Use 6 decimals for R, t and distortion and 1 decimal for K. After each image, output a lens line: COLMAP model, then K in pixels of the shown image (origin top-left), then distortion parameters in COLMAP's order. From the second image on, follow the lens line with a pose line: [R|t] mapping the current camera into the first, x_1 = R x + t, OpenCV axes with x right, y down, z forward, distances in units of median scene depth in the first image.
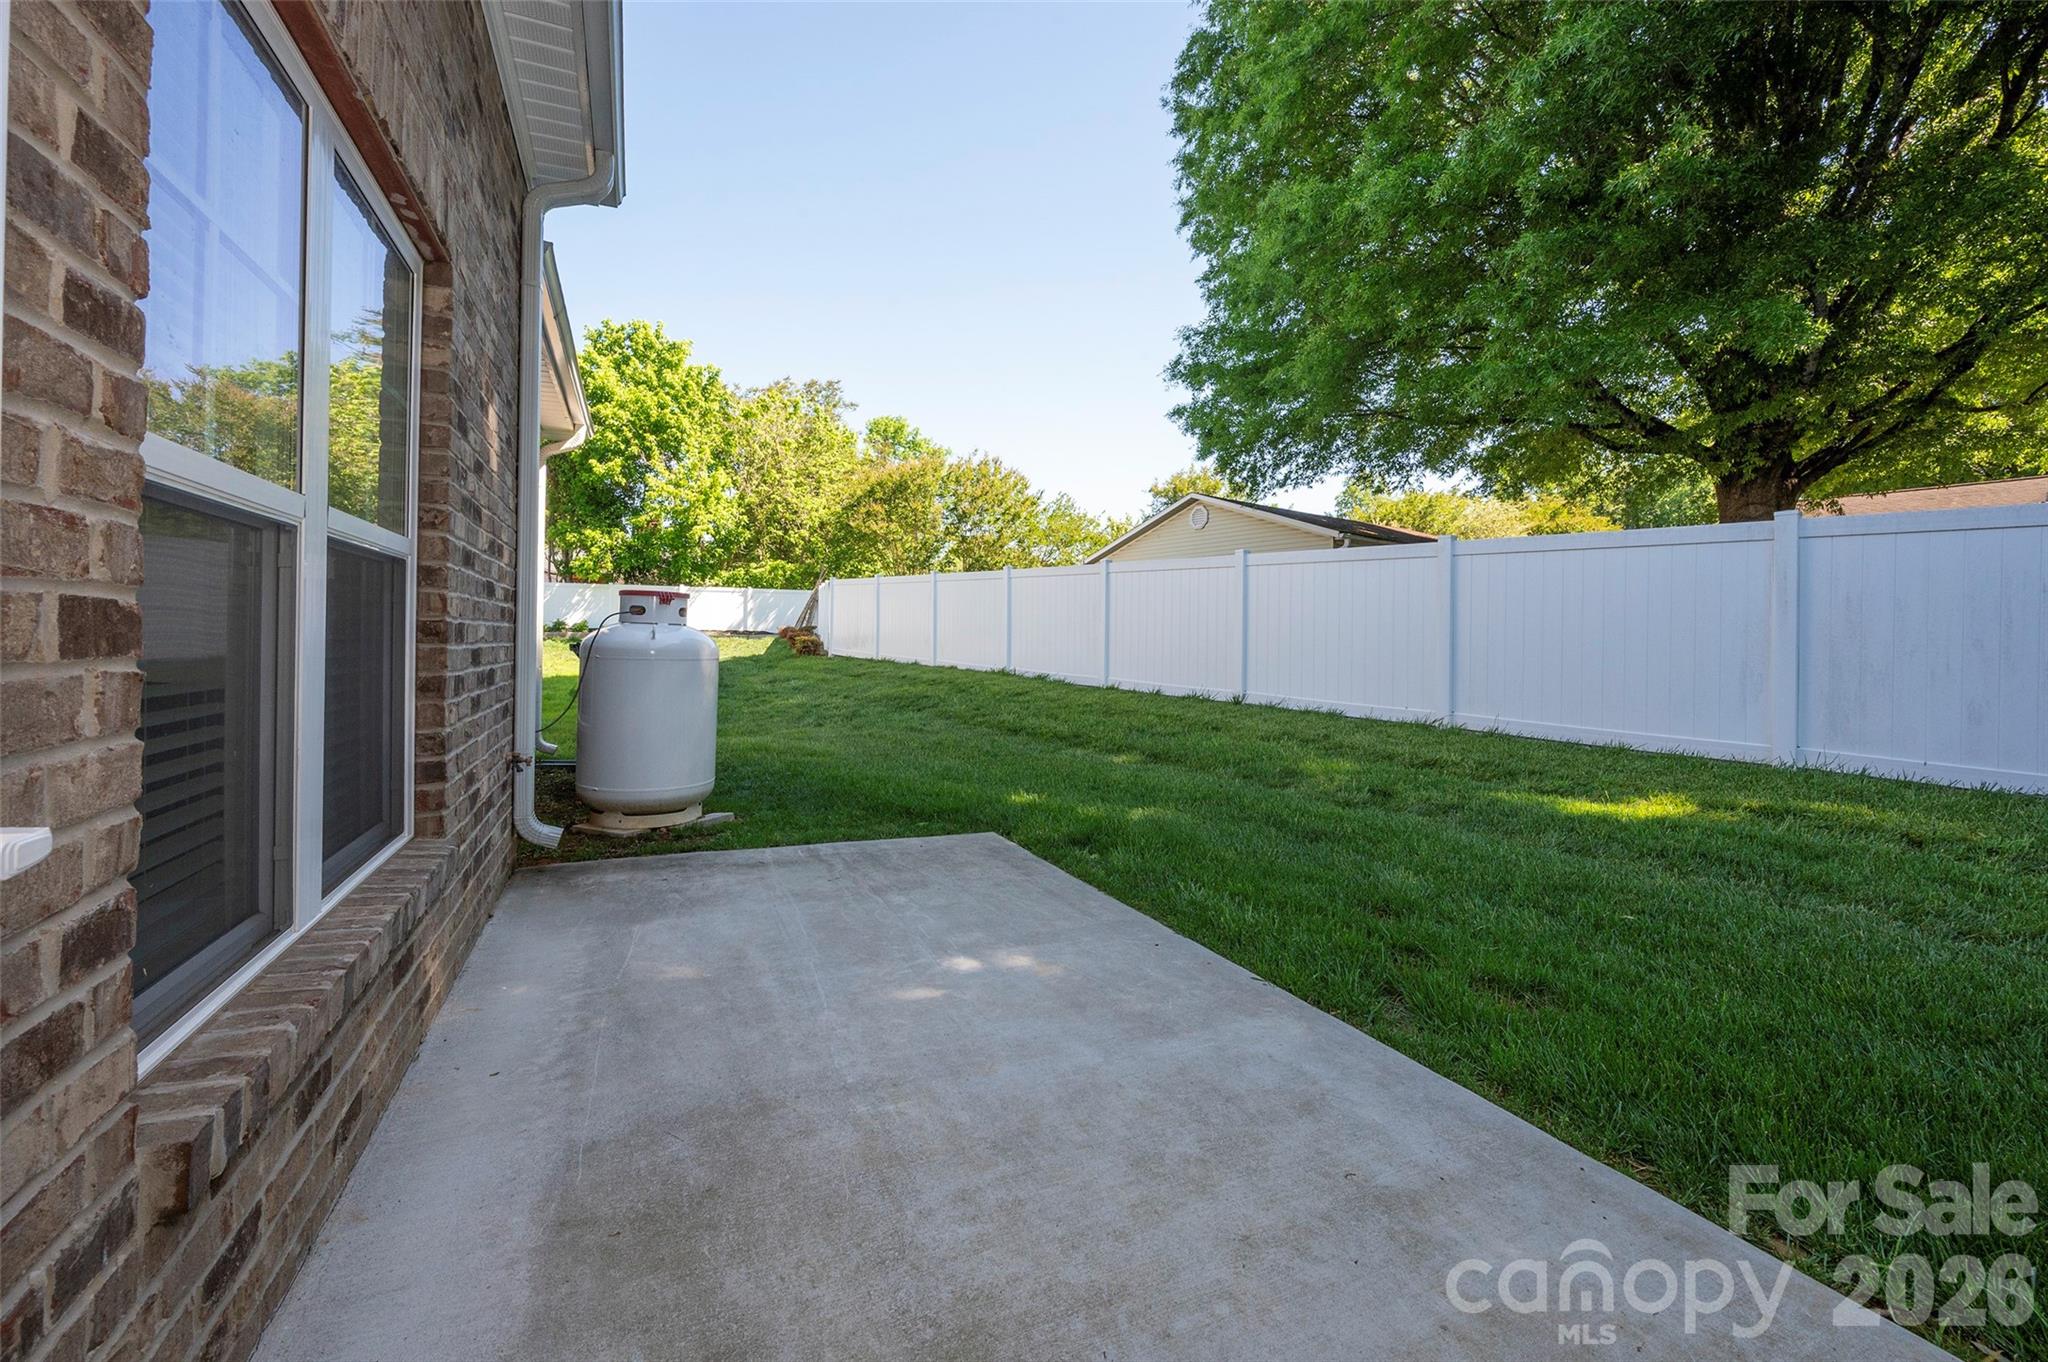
lens RADIAL K [[821.8, 0, 1023.5], [0, 821.8, 639.7], [0, 0, 1]] dist [-0.000467, -0.000062]
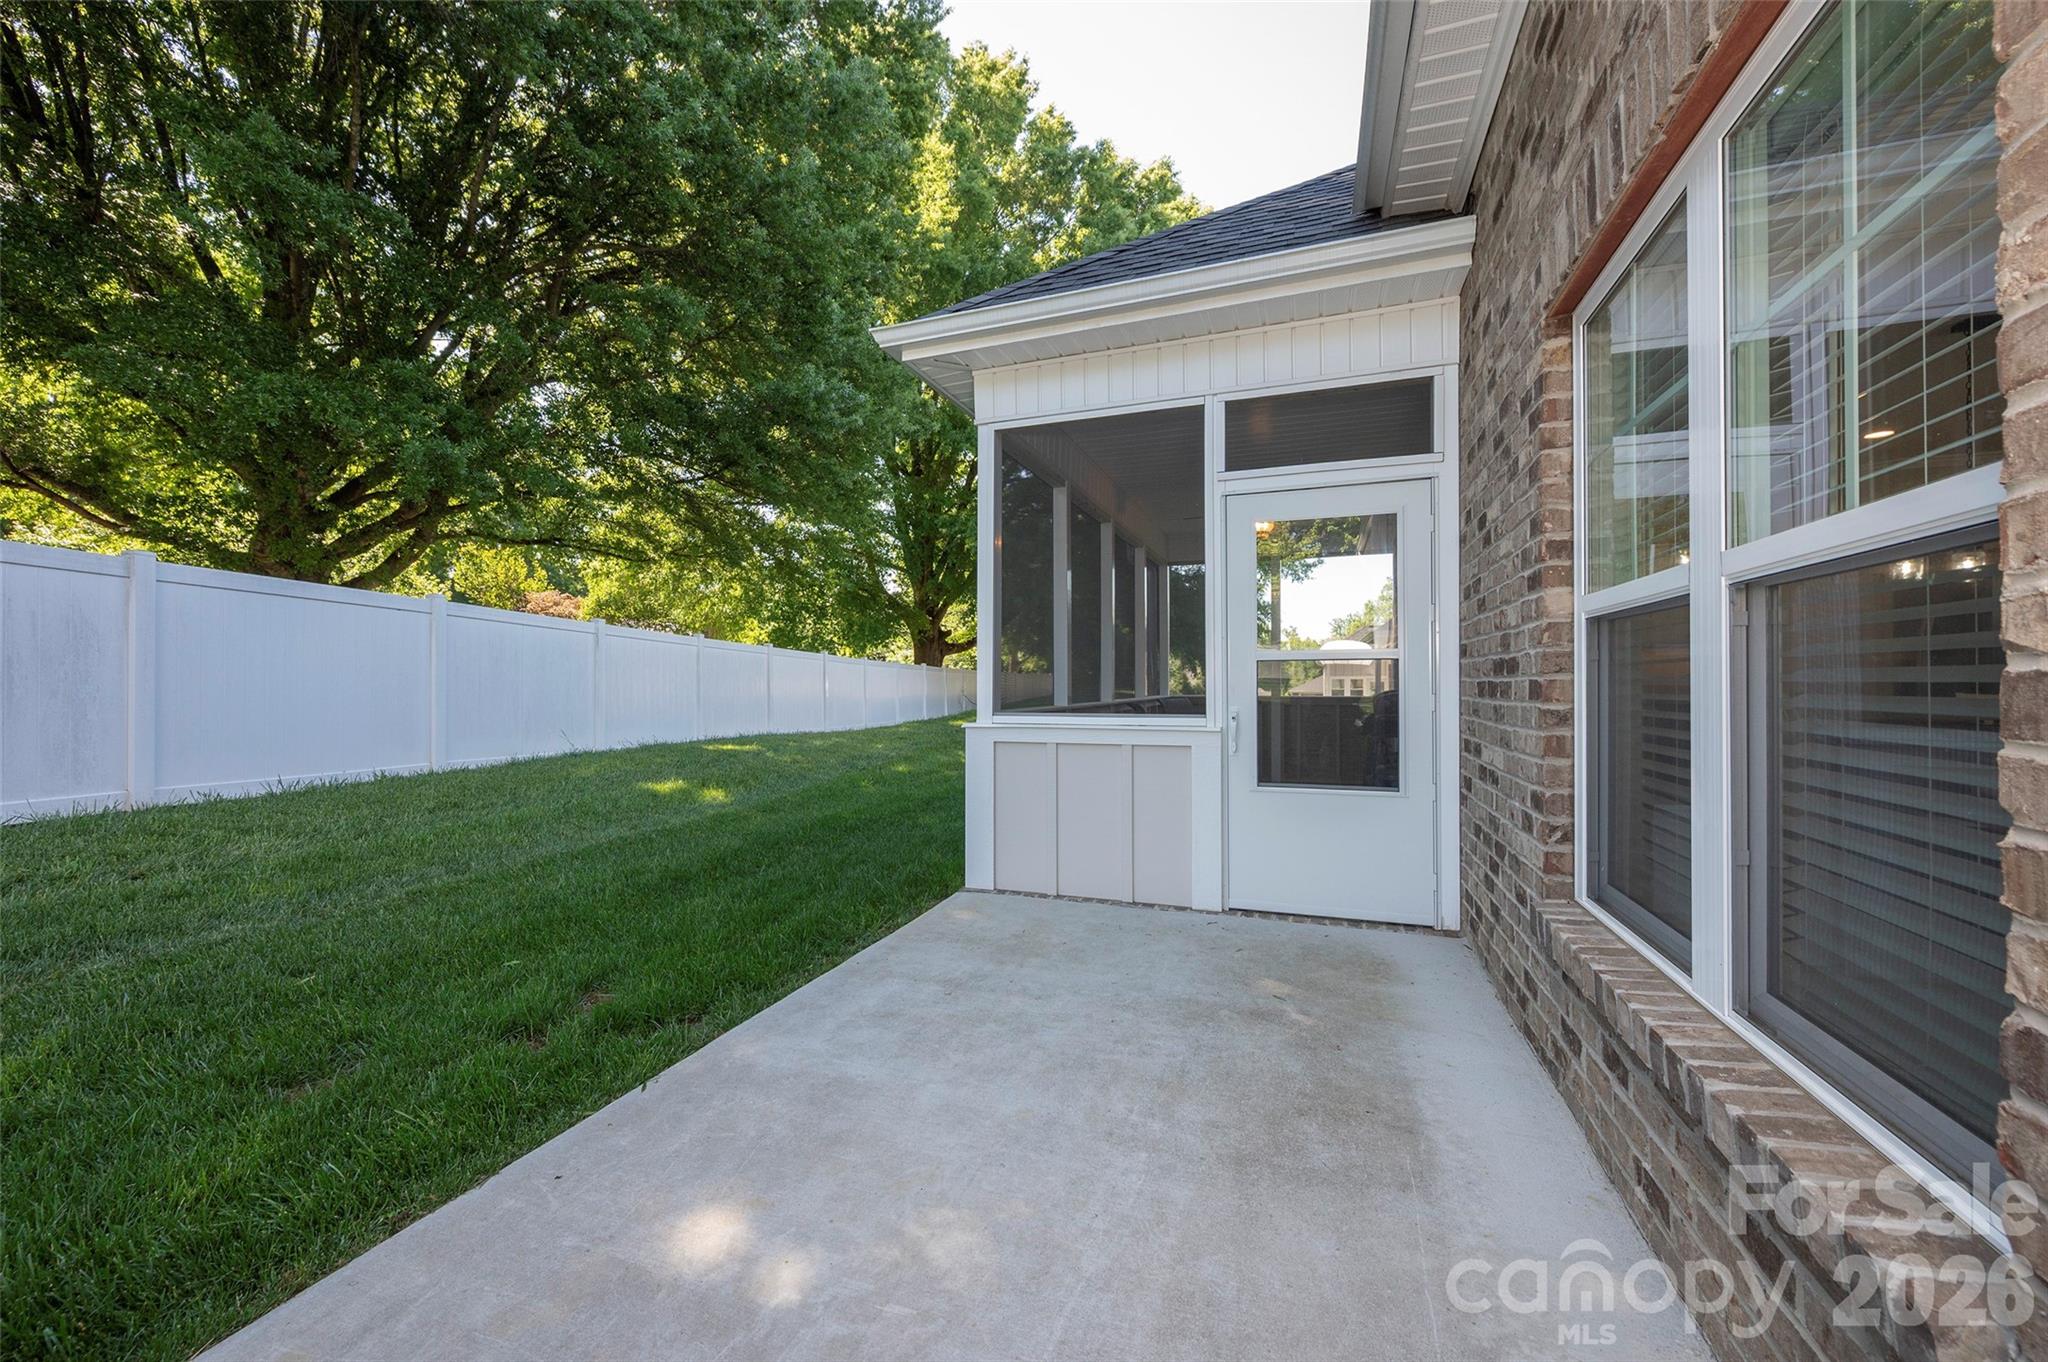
lens RADIAL K [[797.9, 0, 1024.0], [0, 797.9, 681.0], [0, 0, 1]] dist [-0.003450, -0.000195]
pose [[-0.707842, -0.012733, 0.706256, -0.859907], [-0.008920, 0.999919, 0.009088, -0.024301], [-0.706314, 0.000133, -0.707898, 1.986922]]
